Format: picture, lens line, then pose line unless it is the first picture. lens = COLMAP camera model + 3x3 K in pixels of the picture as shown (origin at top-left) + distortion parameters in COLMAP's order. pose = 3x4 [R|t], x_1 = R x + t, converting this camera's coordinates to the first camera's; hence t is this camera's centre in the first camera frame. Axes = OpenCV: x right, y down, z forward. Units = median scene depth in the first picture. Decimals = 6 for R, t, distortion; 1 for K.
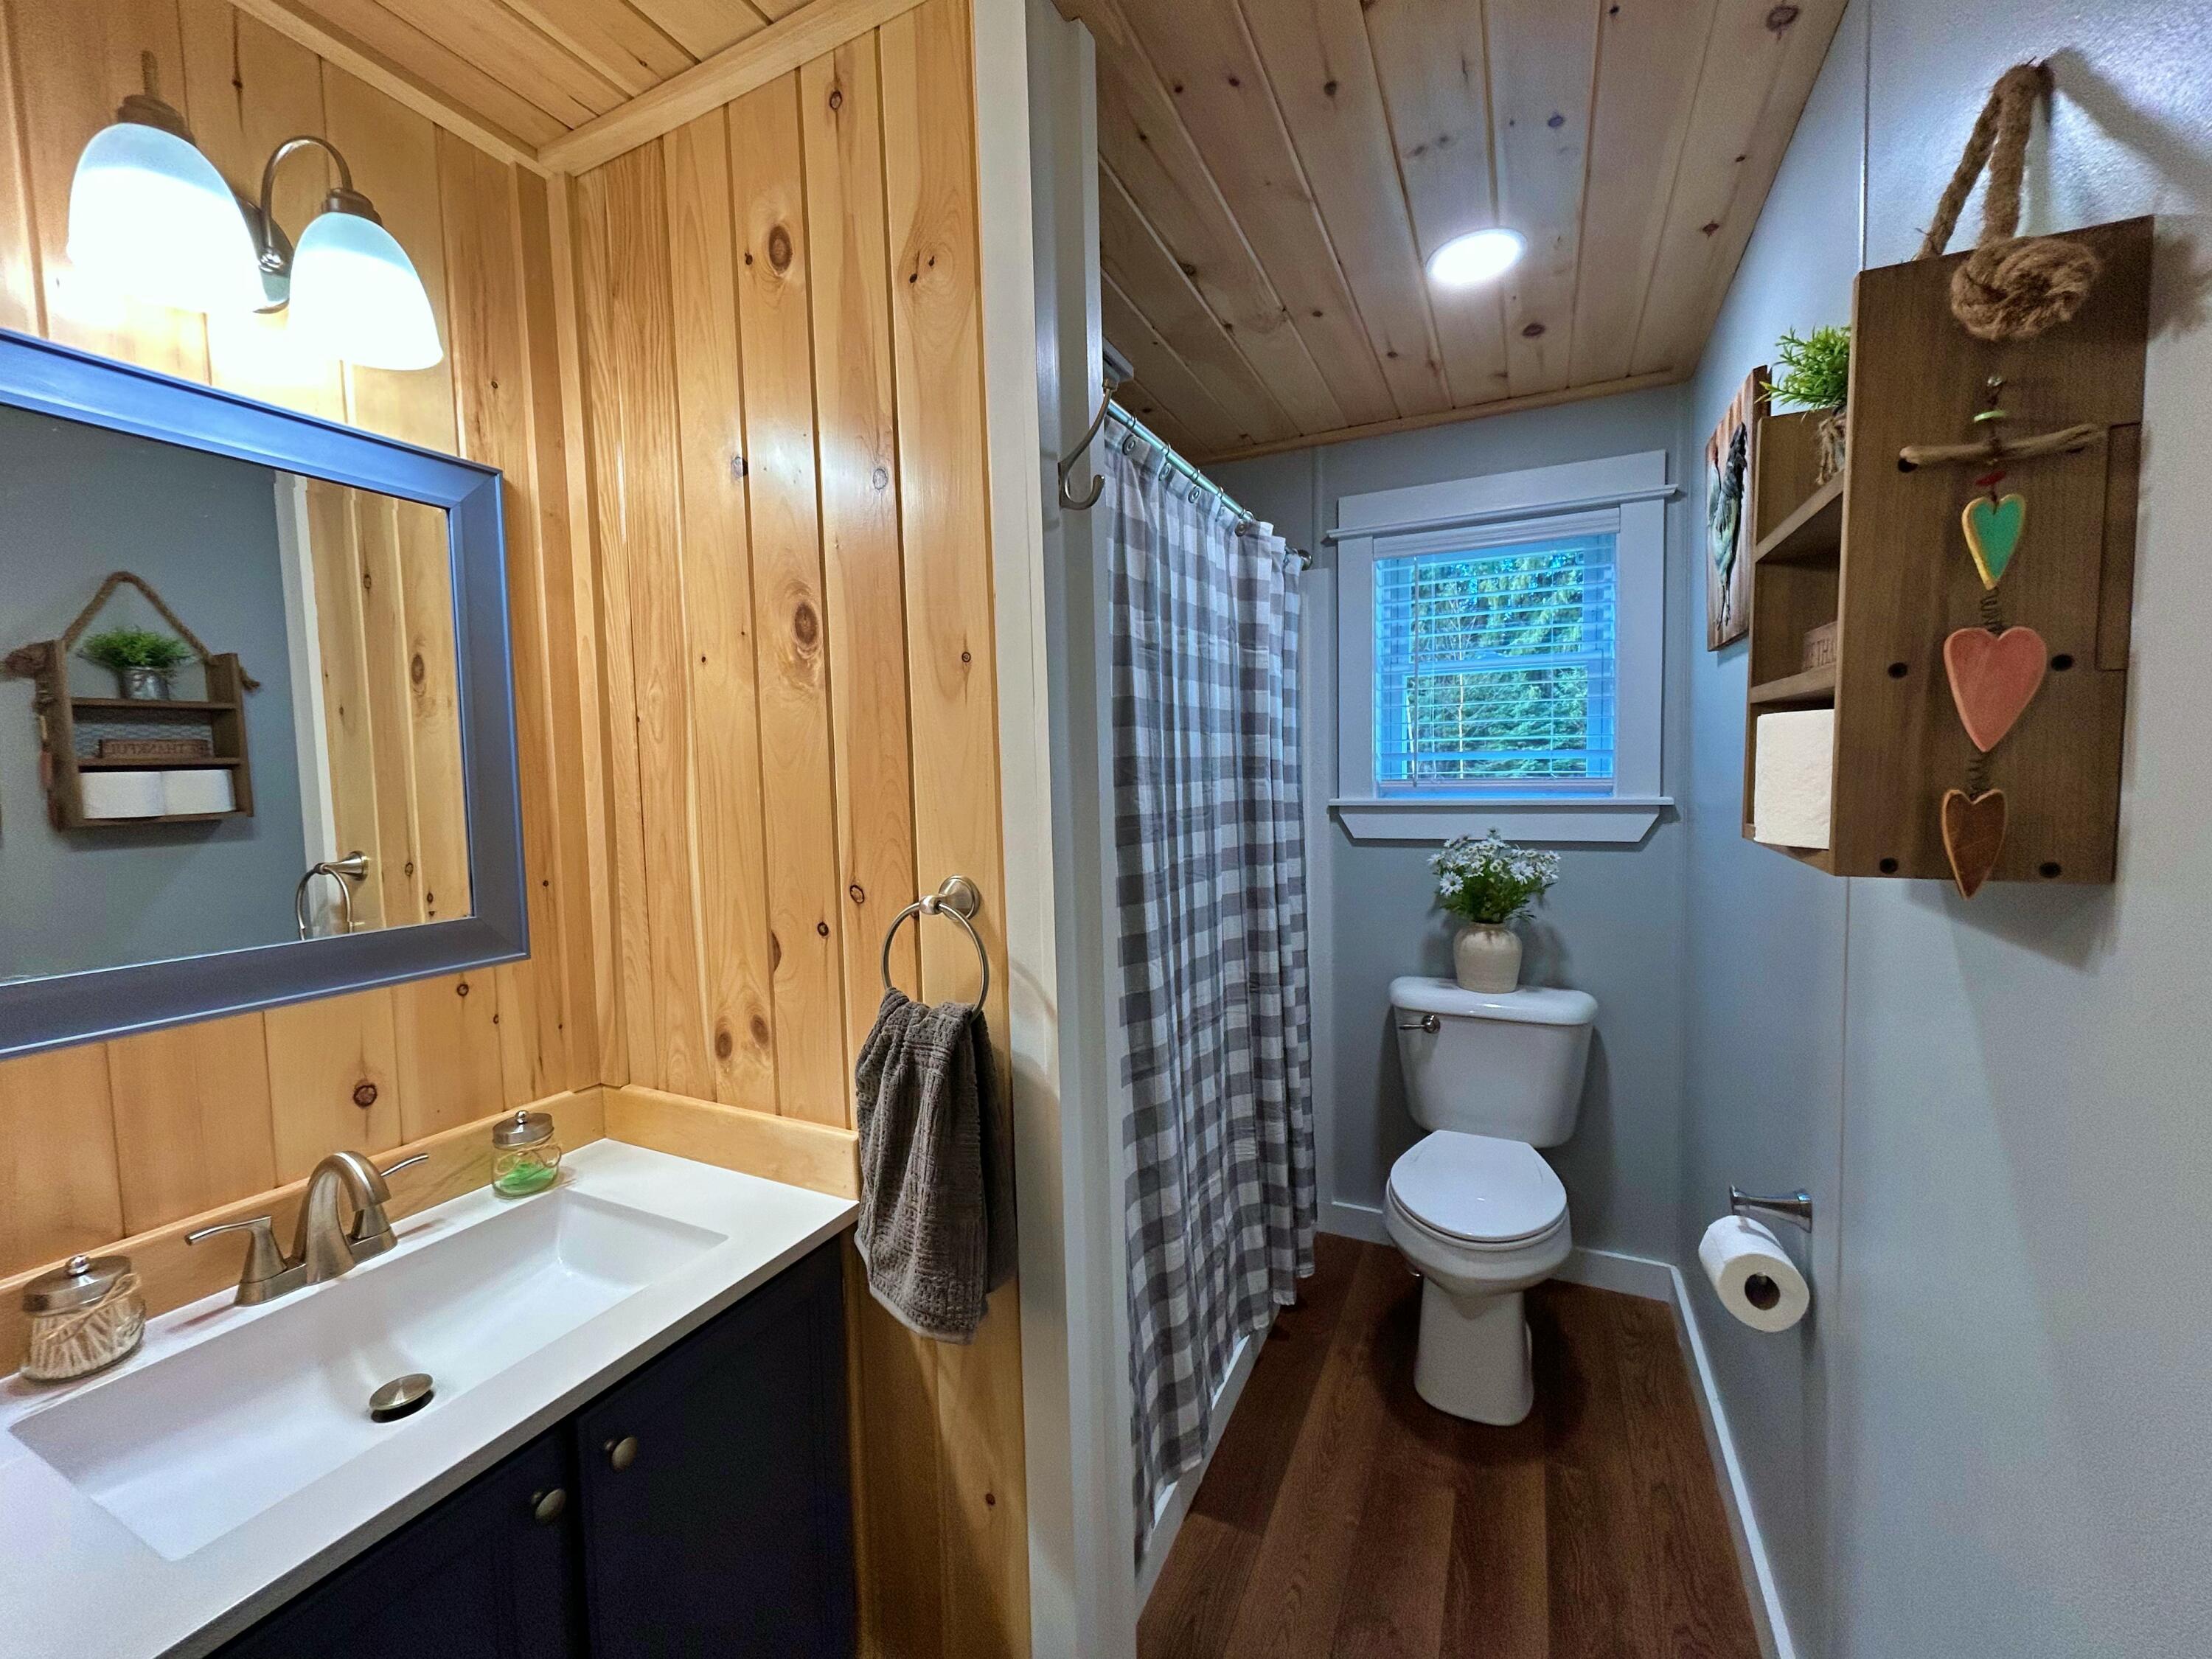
lens RADIAL K [[895.8, 0, 1106.6], [0, 895.8, 825.5], [0, 0, 1]] dist [0.000758, 0.000408]
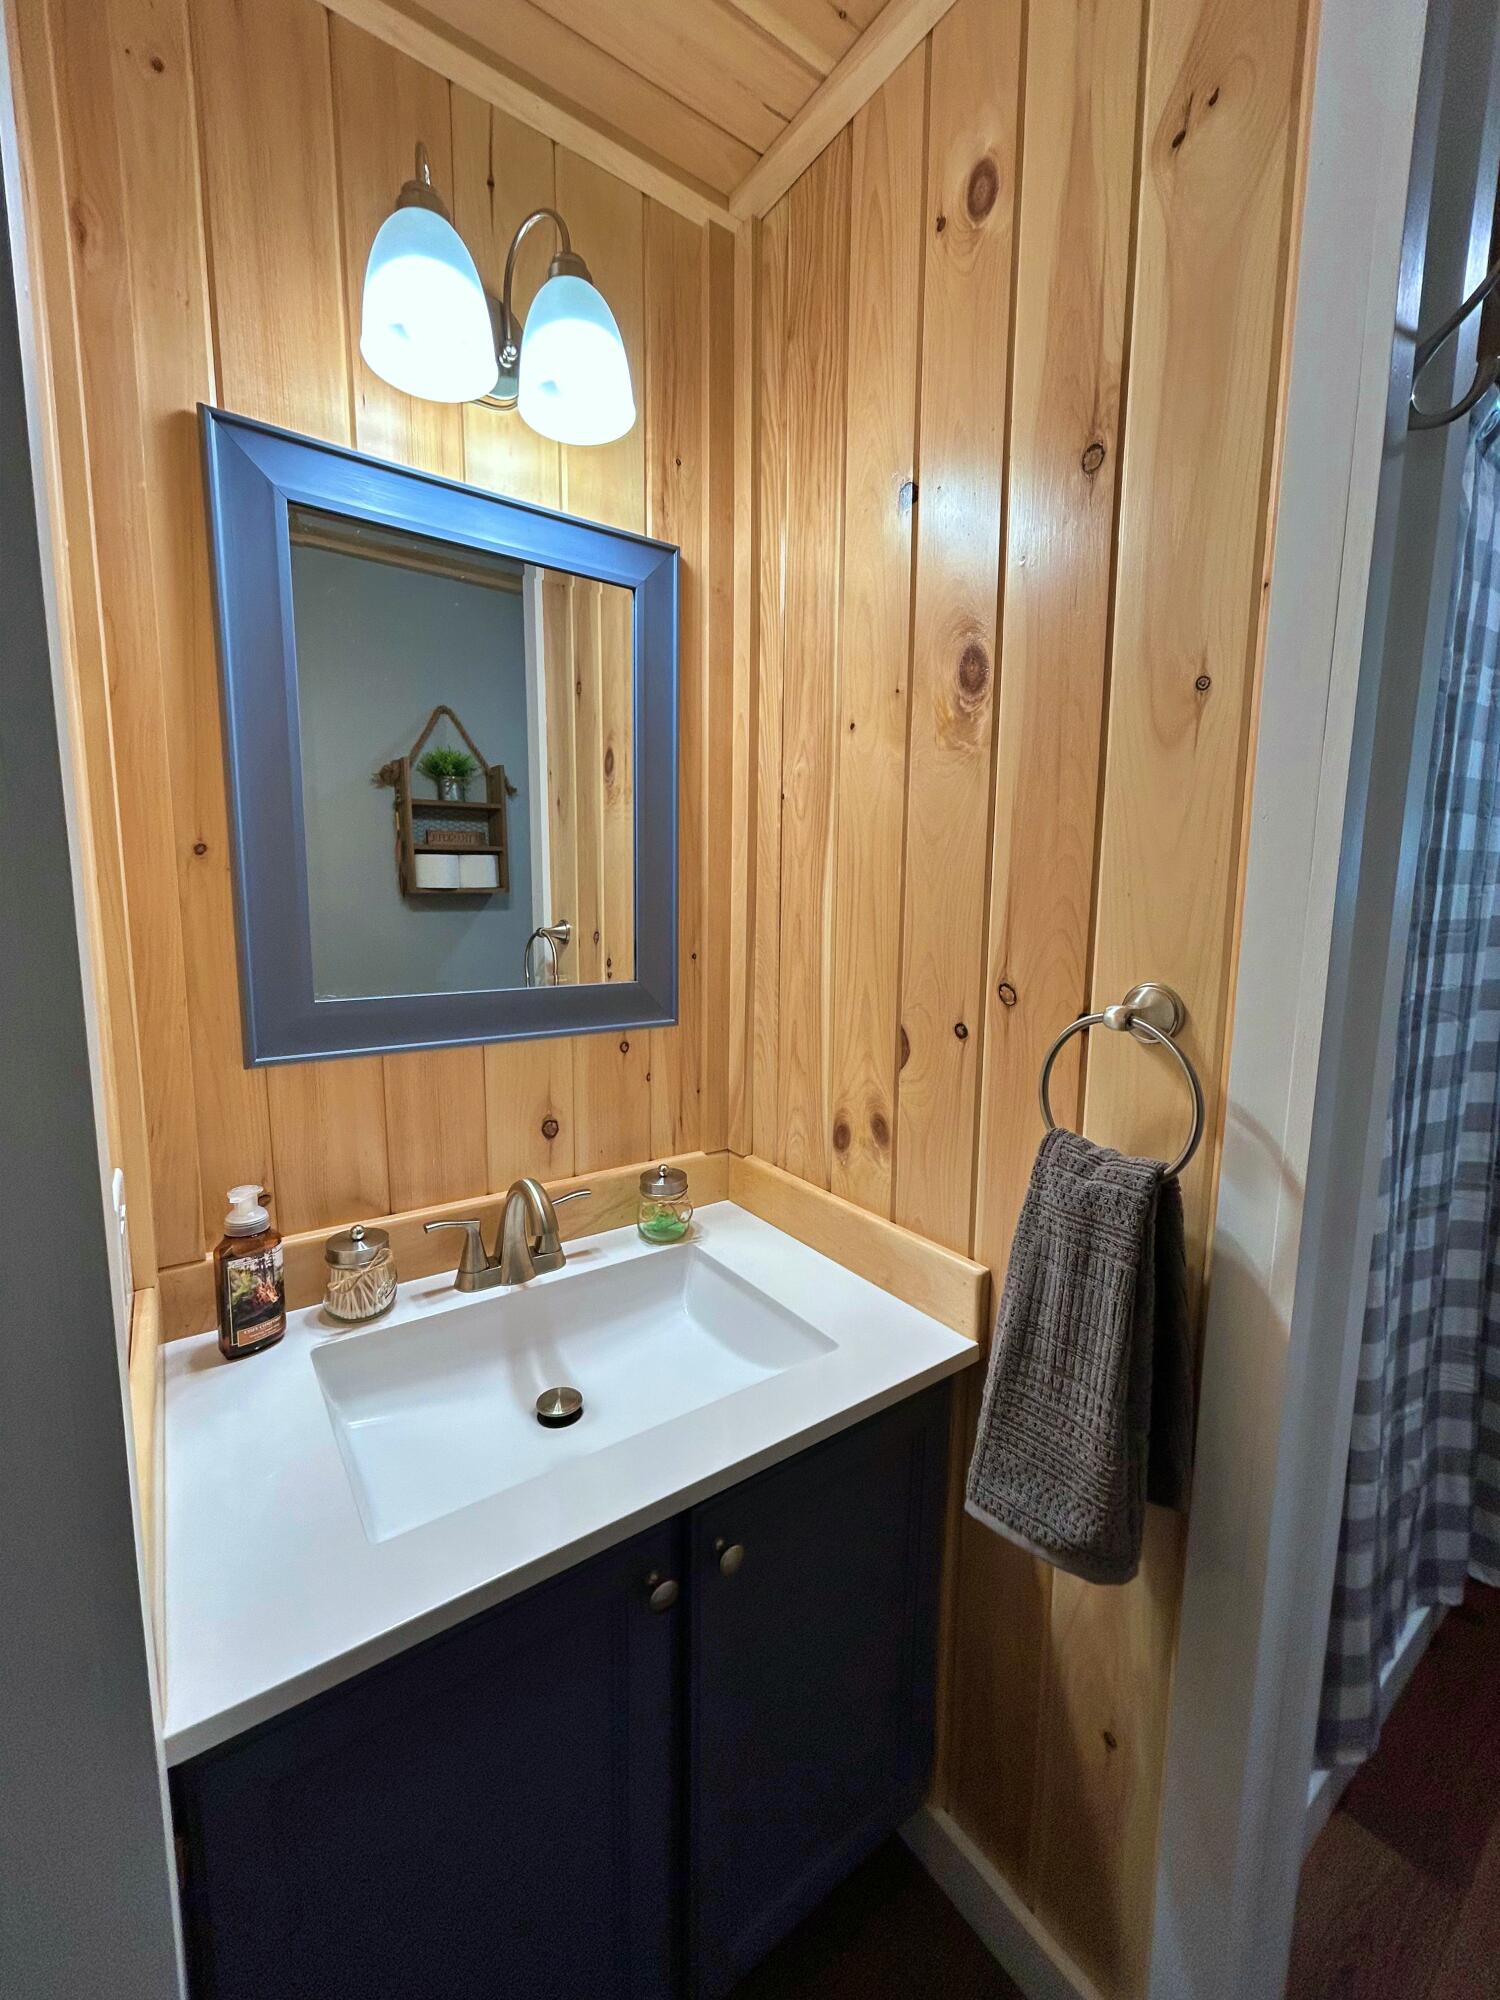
lens RADIAL K [[810.0, 0, 749.2], [0, 810.0, 993.7], [0, 0, 1]] dist [0.000758, 0.000408]
pose [[0.879054, 0.095060, -0.467148, -0.131394], [-0.060316, 0.994220, 0.088815, 0.022160], [0.472891, -0.049897, 0.879707, 0.208665]]
